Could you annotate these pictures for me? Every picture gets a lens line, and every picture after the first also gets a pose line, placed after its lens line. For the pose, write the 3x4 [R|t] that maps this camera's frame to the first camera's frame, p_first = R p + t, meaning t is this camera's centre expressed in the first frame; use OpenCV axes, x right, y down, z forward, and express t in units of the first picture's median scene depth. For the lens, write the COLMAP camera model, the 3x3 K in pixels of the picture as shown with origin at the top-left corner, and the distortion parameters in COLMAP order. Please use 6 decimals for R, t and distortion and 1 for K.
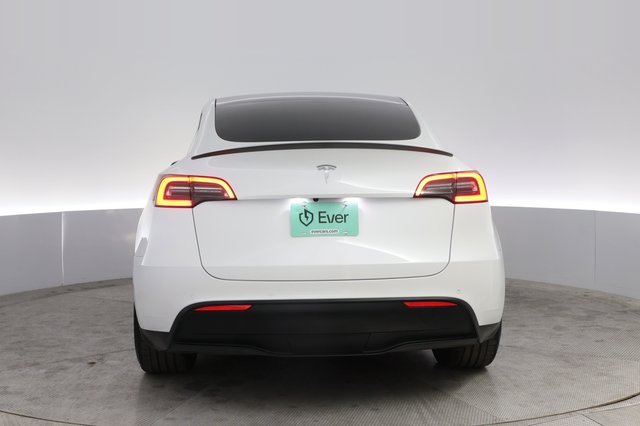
lens RADIAL K [[543.0, 0, 316.7], [0, 543.0, 211.6], [0, 0, 1]] dist [-0.012008, -0.002939]
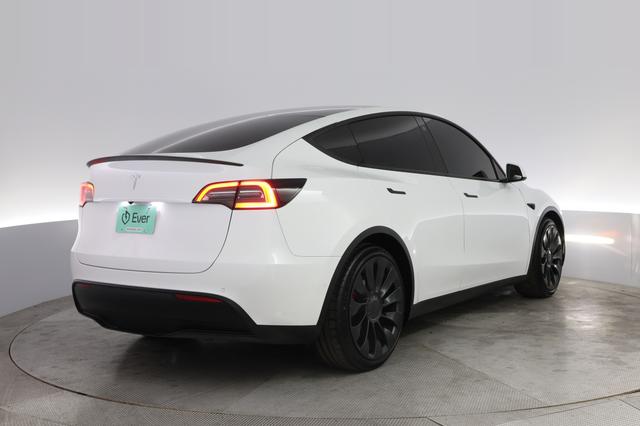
lens RADIAL K [[543.0, 0, 315.9], [0, 543.0, 219.2], [0, 0, 1]] dist [-0.012008, -0.002939]
pose [[0.910114, 0.036032, -0.412787, 0.866824], [-0.033932, 0.999347, 0.012418, -0.014676], [0.412965, 0.002705, 0.910743, 0.074744]]
